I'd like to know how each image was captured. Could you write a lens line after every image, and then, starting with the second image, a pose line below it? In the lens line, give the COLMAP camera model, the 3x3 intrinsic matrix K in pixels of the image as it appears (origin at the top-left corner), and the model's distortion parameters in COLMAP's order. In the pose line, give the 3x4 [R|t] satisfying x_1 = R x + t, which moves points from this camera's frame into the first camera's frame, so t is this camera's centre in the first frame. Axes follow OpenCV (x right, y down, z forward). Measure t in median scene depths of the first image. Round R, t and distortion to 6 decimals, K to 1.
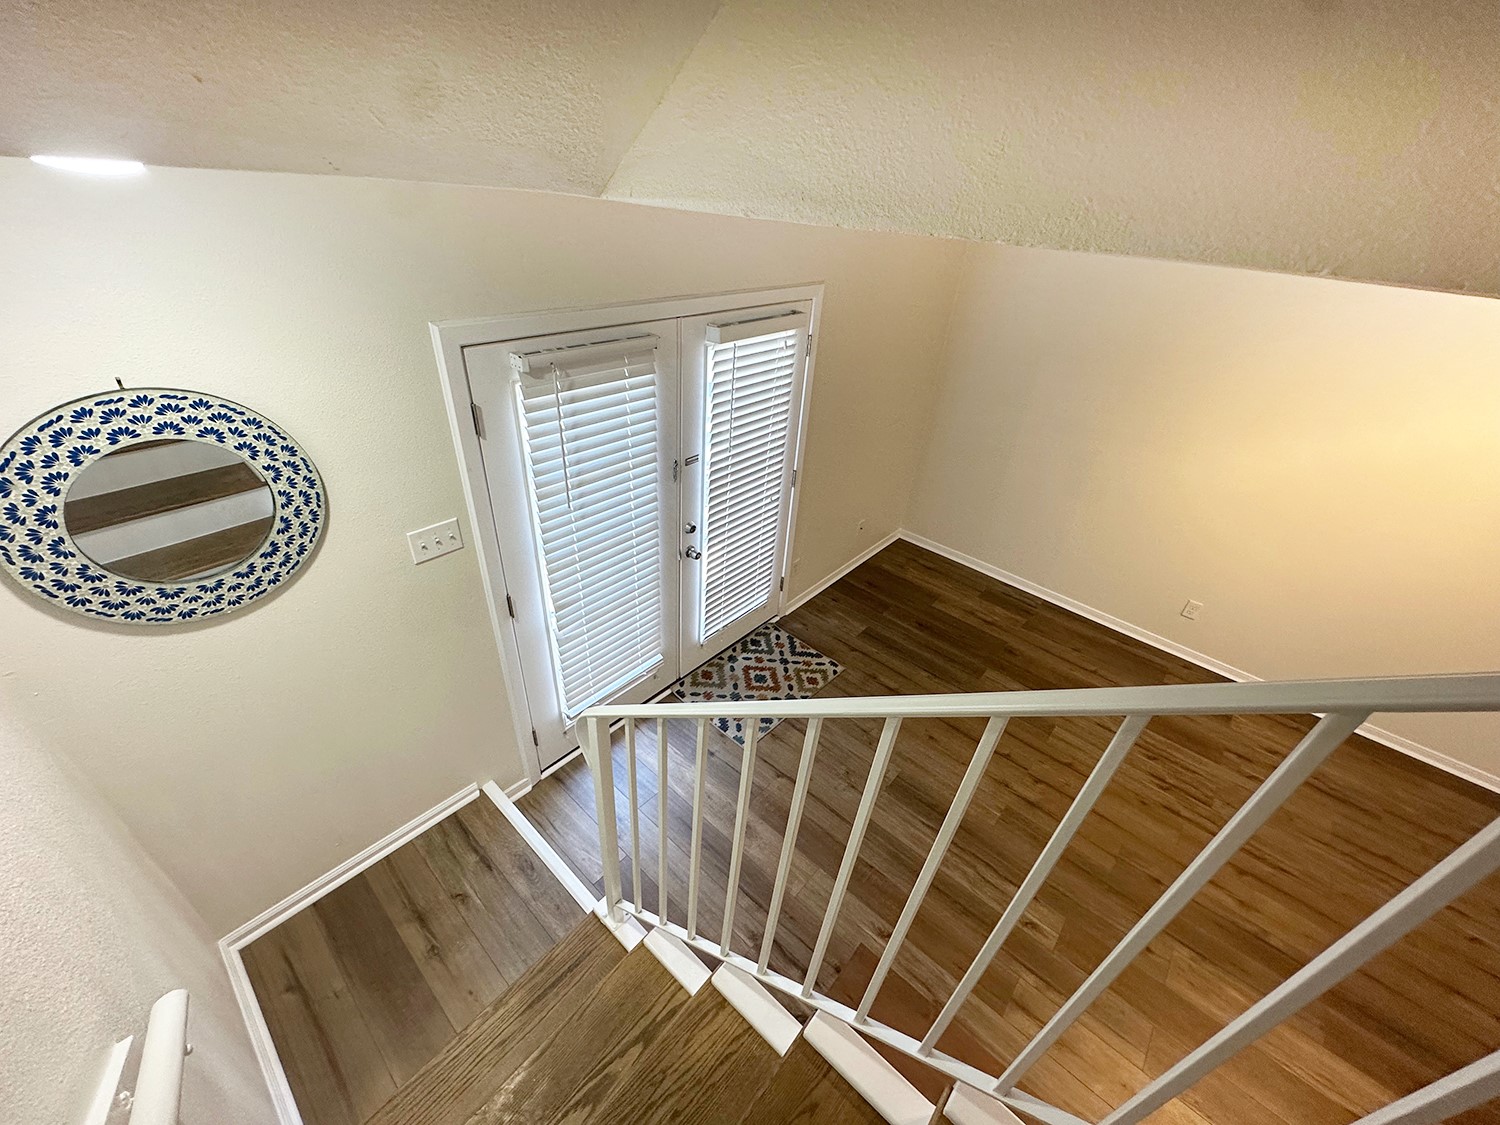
lens RADIAL K [[589.8, 0, 734.6], [0, 589.8, 566.2], [0, 0, 1]] dist [-0.000708, 0.000036]
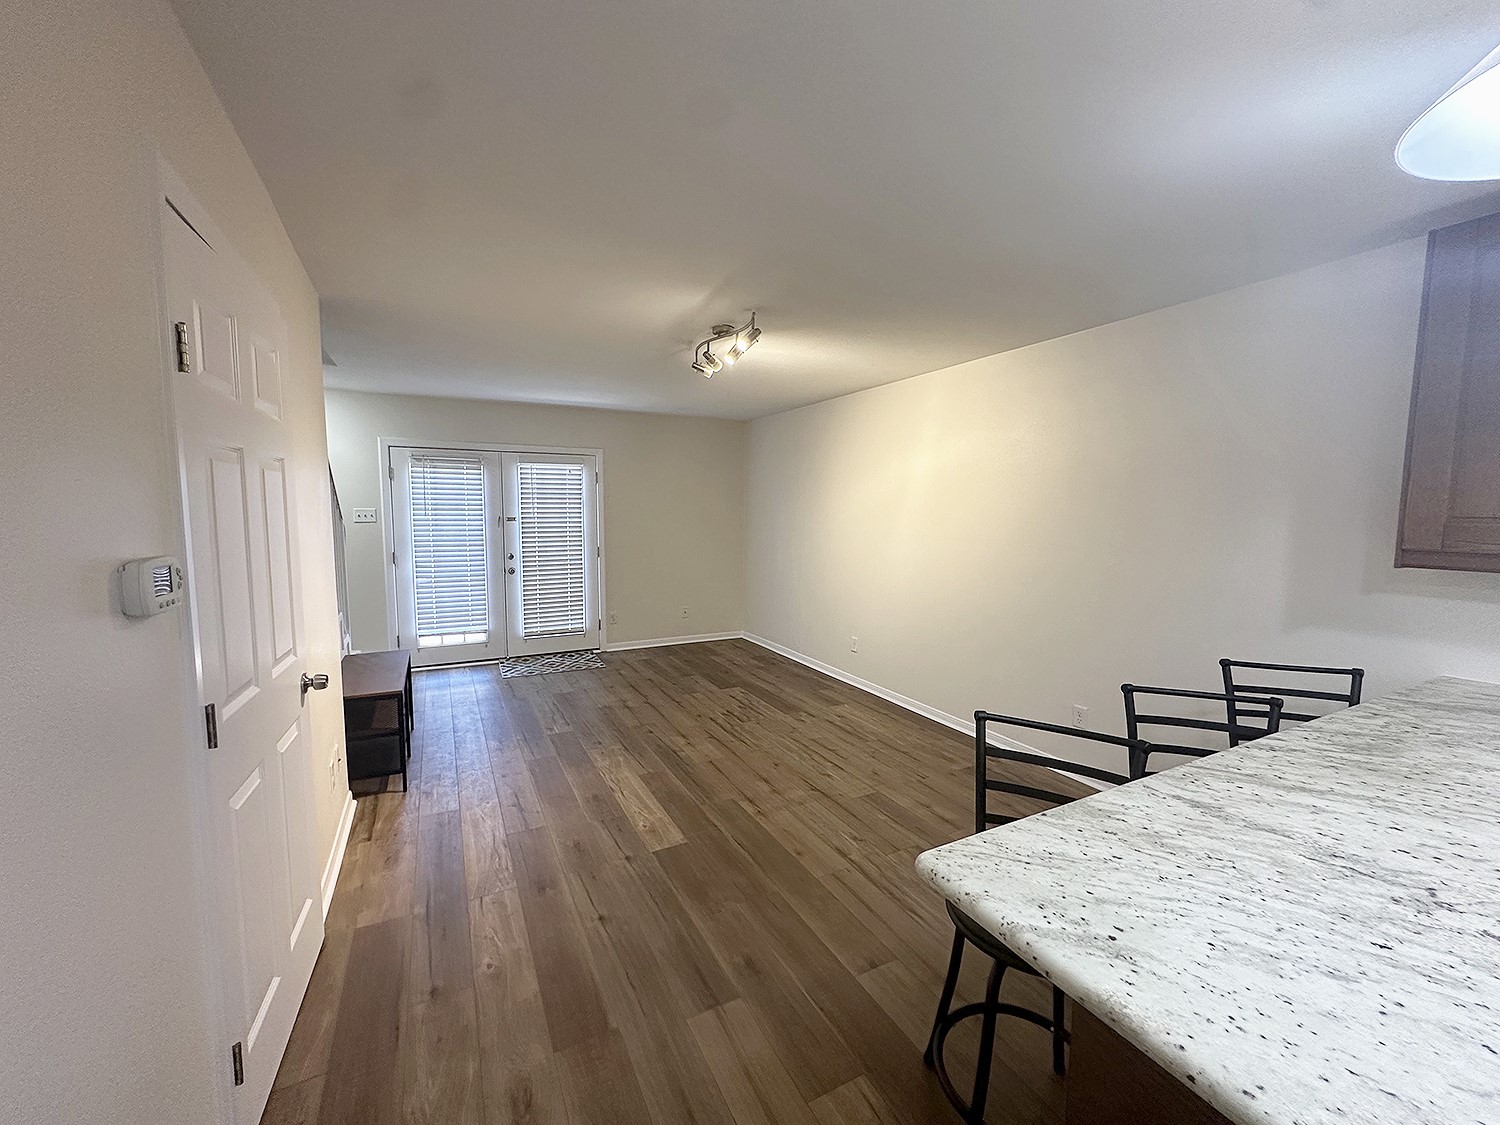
lens RADIAL K [[600.1, 0, 750.0], [0, 600.1, 562.5], [0, 0, 1]] dist [-0.002568, 0.000210]
pose [[0.935748, -0.024665, -0.351805, 1.134268], [-0.149671, 0.875486, -0.459481, 0.621071], [0.319334, 0.482614, 0.815543, -0.289214]]
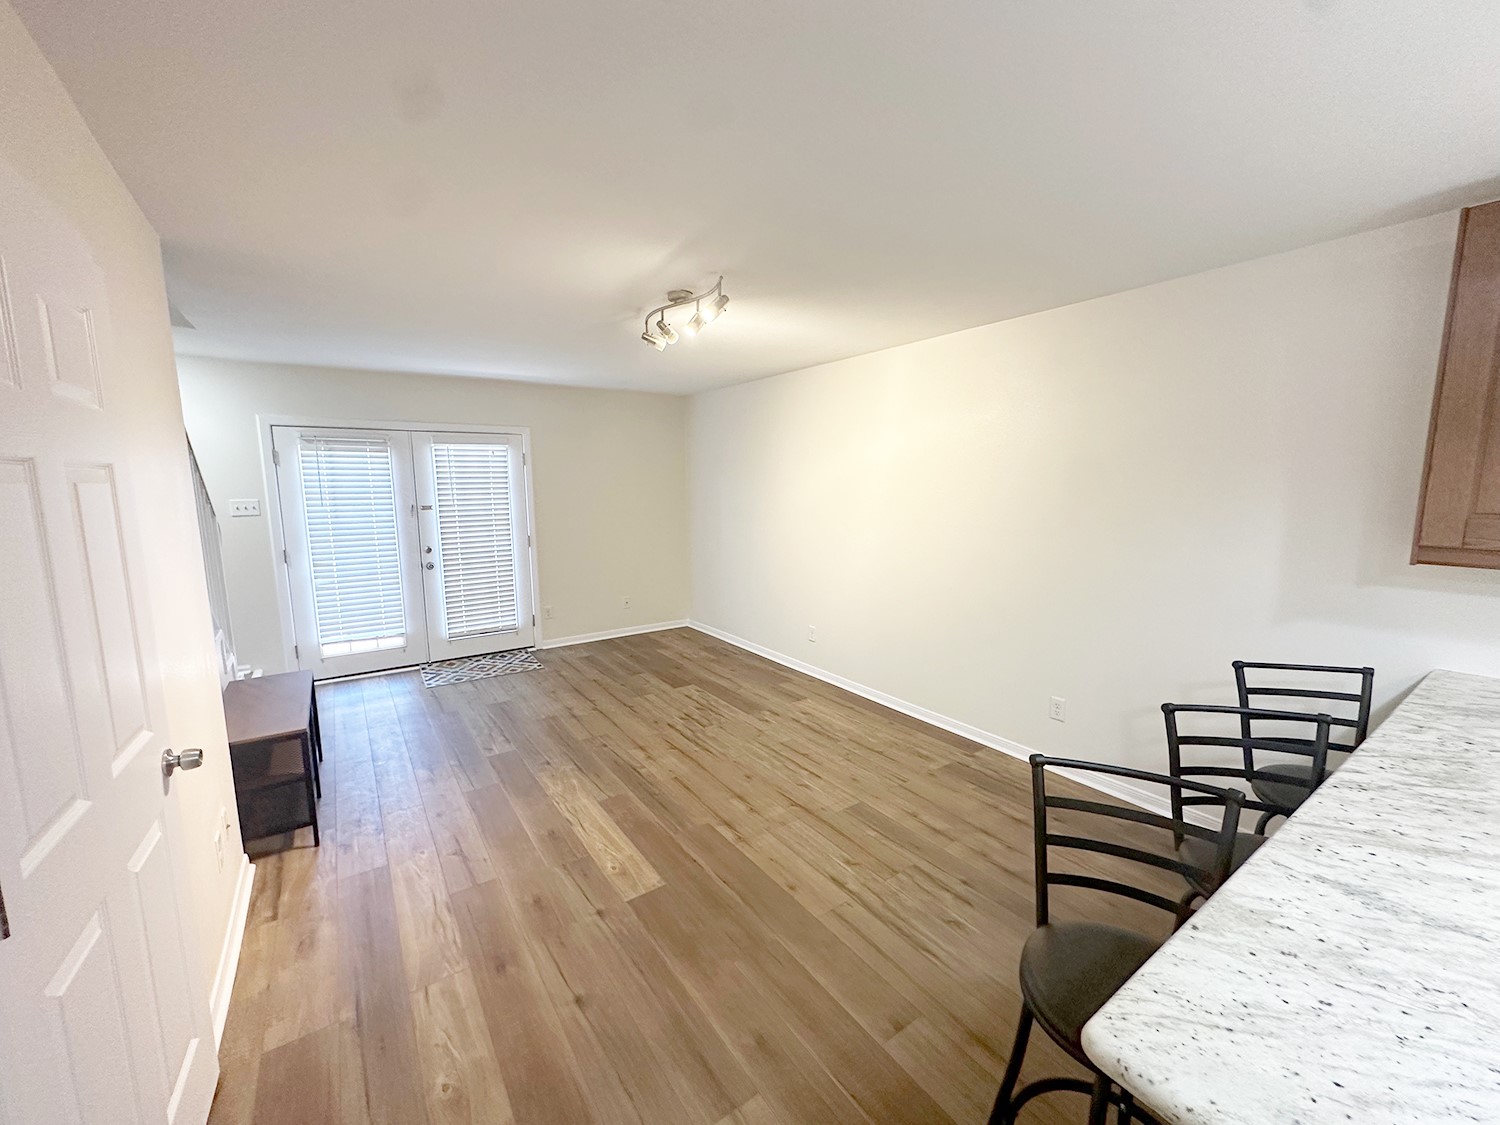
lens RADIAL K [[600.1, 0, 750.0], [0, 600.1, 562.5], [0, 0, 1]] dist [-0.002568, 0.000210]
pose [[0.971303, -0.035646, -0.235158, 1.045879], [-0.071545, 0.899127, -0.431802, 0.551592], [0.226829, 0.436235, 0.870774, -0.245497]]
